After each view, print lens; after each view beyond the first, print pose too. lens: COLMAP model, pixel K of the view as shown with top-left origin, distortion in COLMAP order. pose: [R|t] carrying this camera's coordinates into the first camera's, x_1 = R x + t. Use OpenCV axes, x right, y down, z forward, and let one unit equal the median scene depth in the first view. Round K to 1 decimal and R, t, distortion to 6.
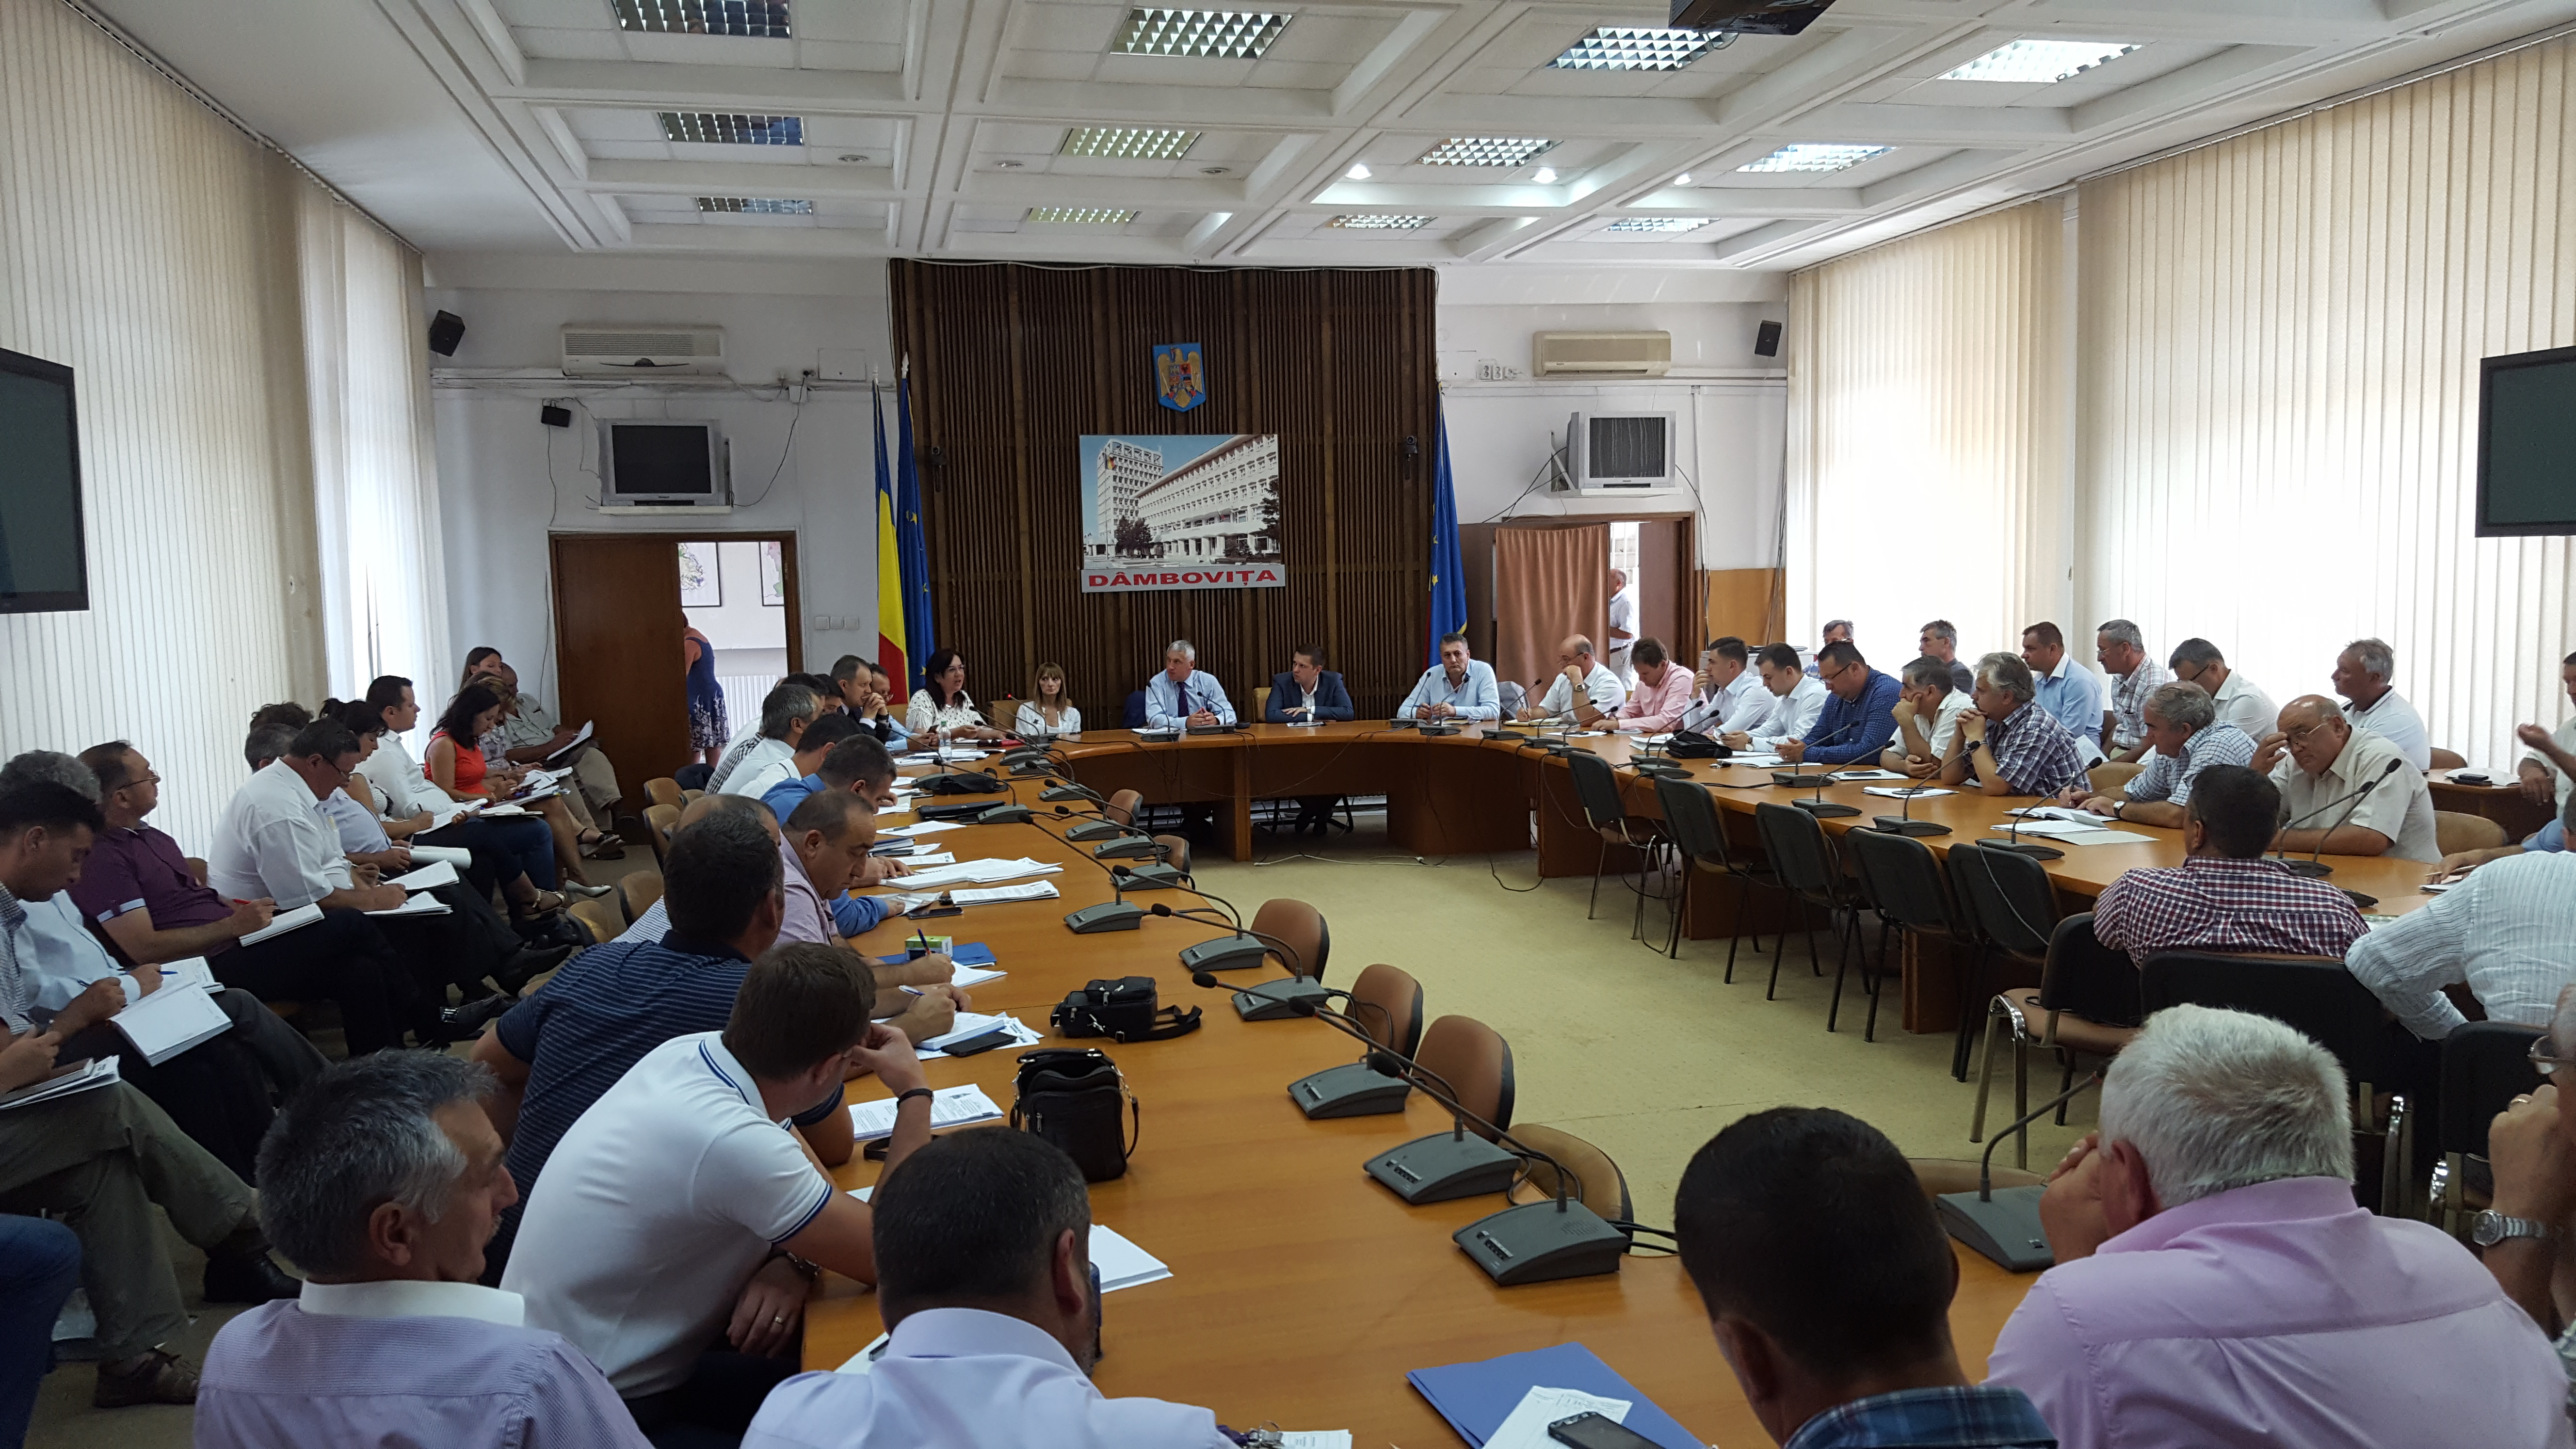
lens RADIAL K [[2008.4, 0, 1299.2], [0, 2008.4, 744.1], [0, 0, 1]] dist [0.045007, -0.076802]
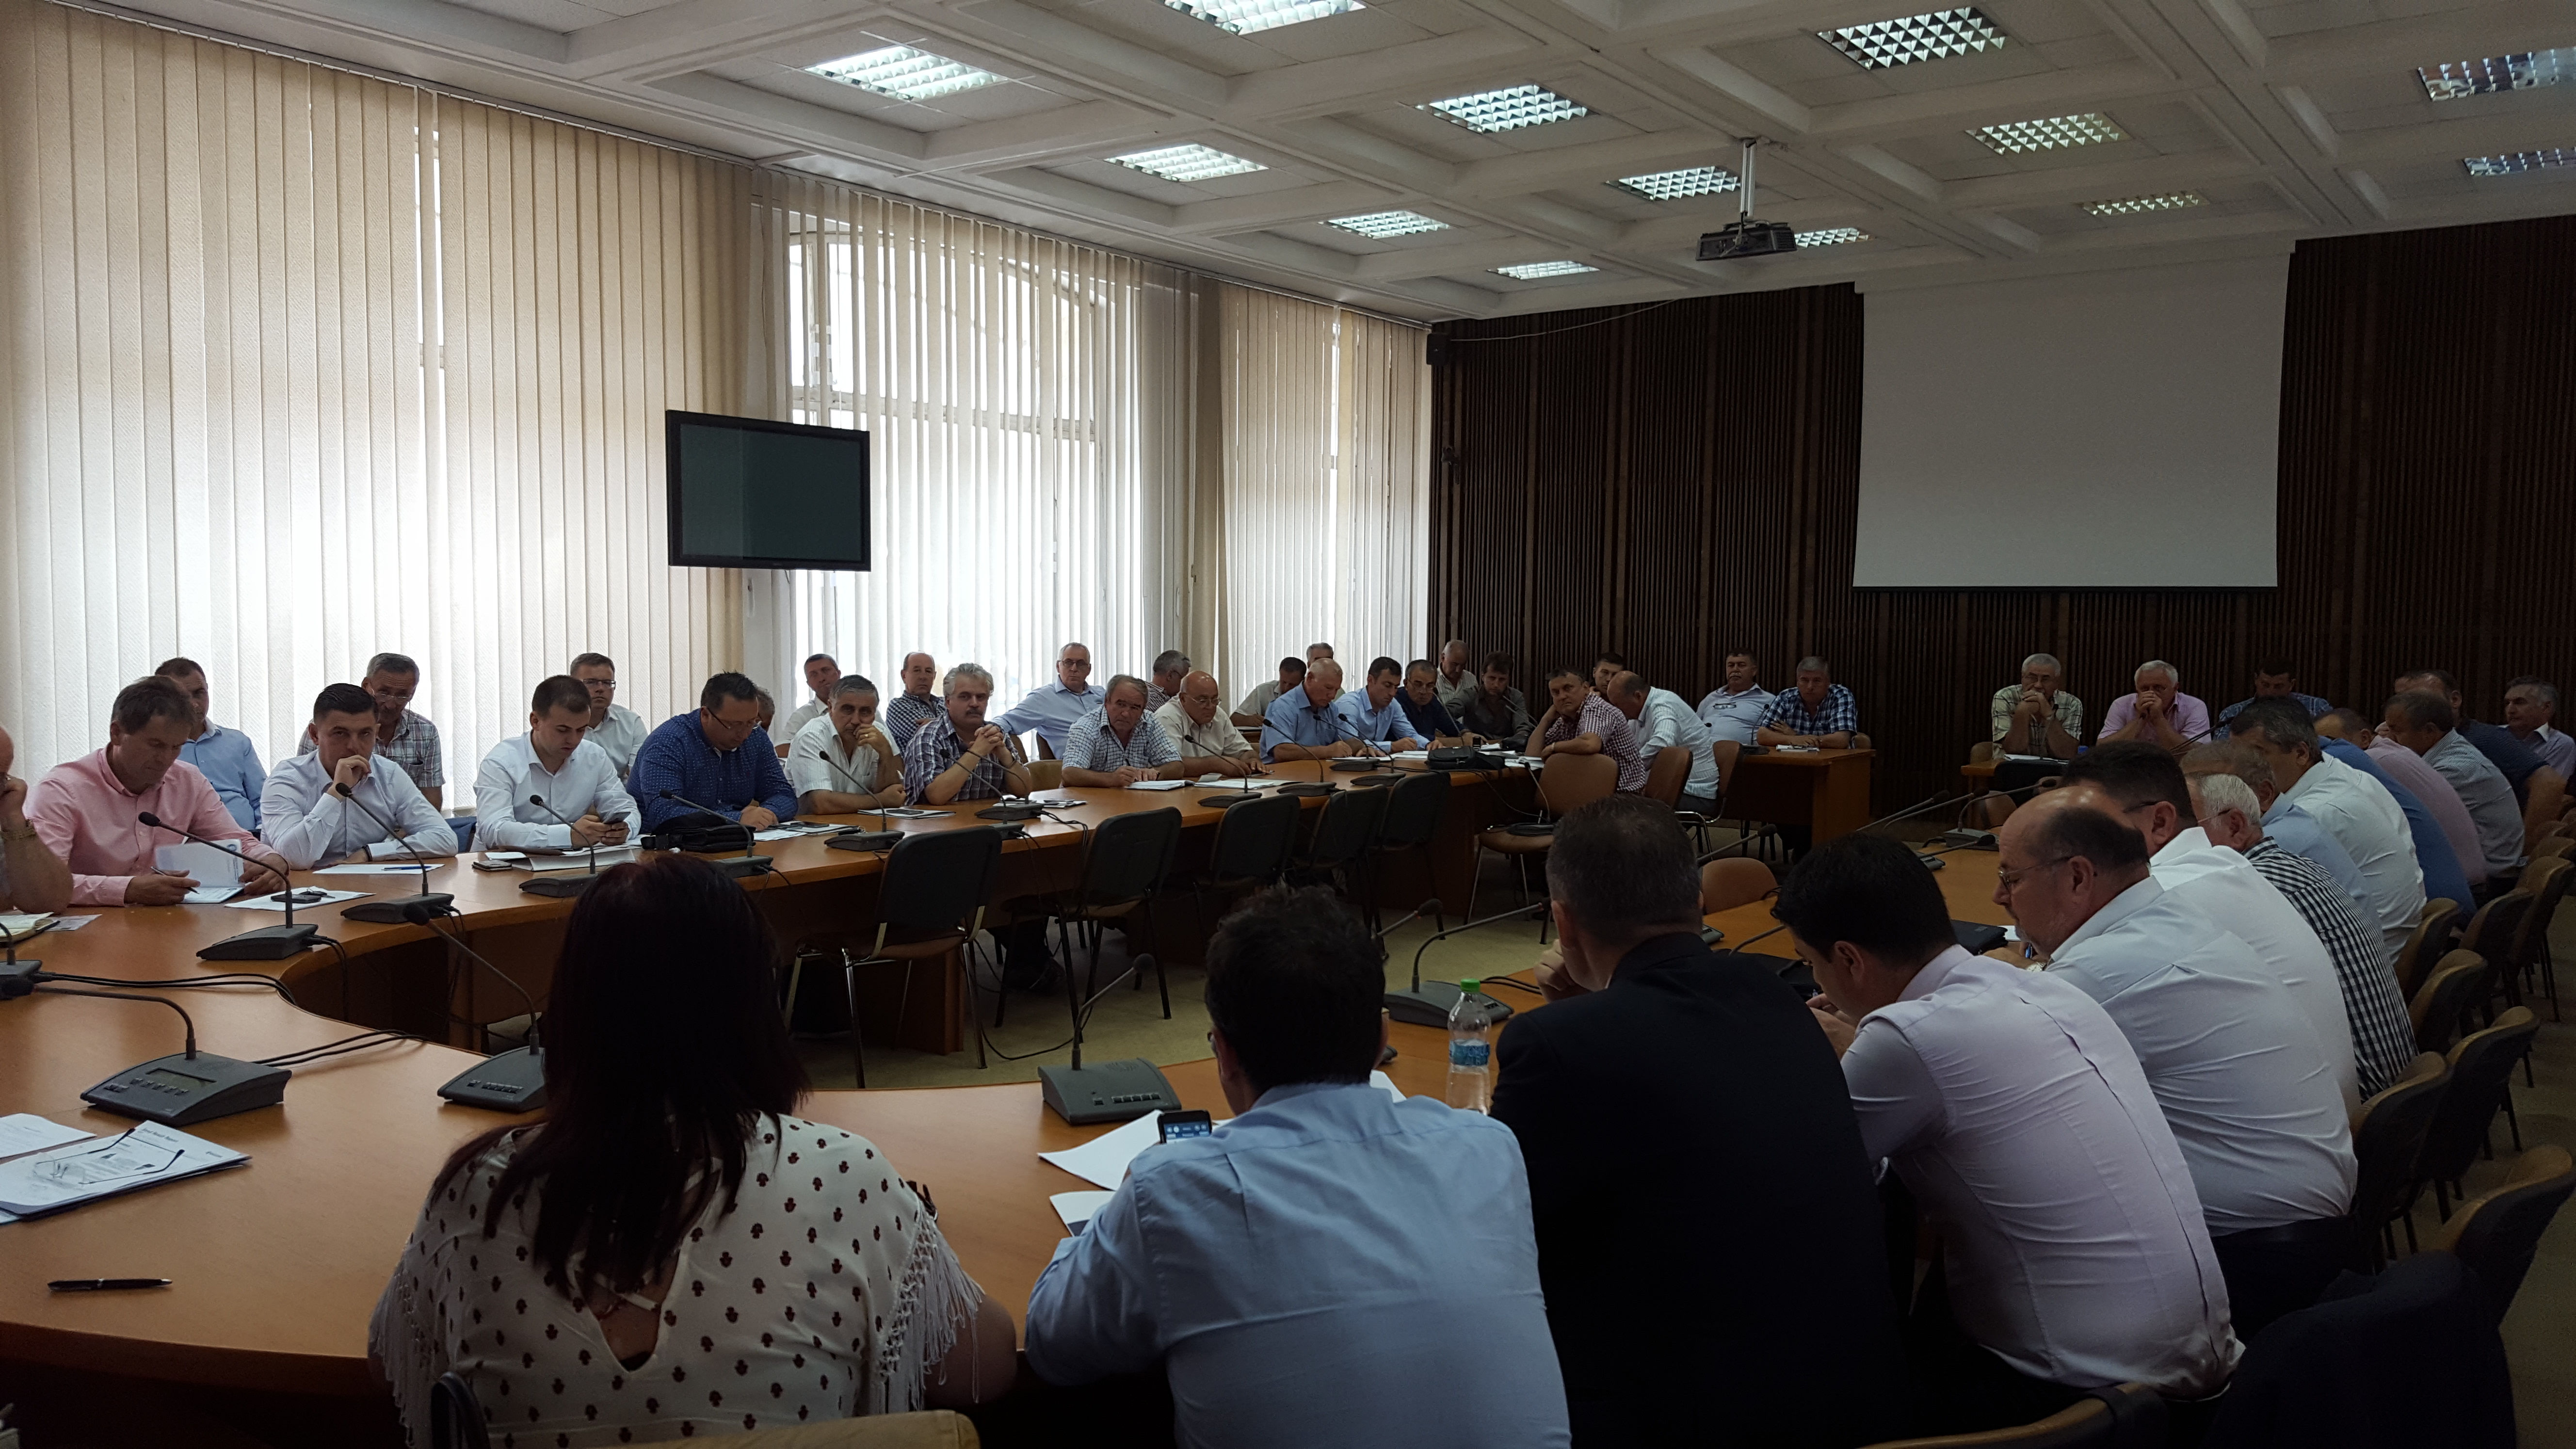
lens RADIAL K [[2008.4, 0, 1271.0], [0, 2008.4, 710.1], [0, 0, 1]] dist [0.045007, -0.076802]
pose [[-0.665465, -0.019796, 0.746167, -0.493770], [0.076156, 0.992631, 0.094254, -0.103409], [-0.742534, 0.119548, -0.659053, 1.512914]]
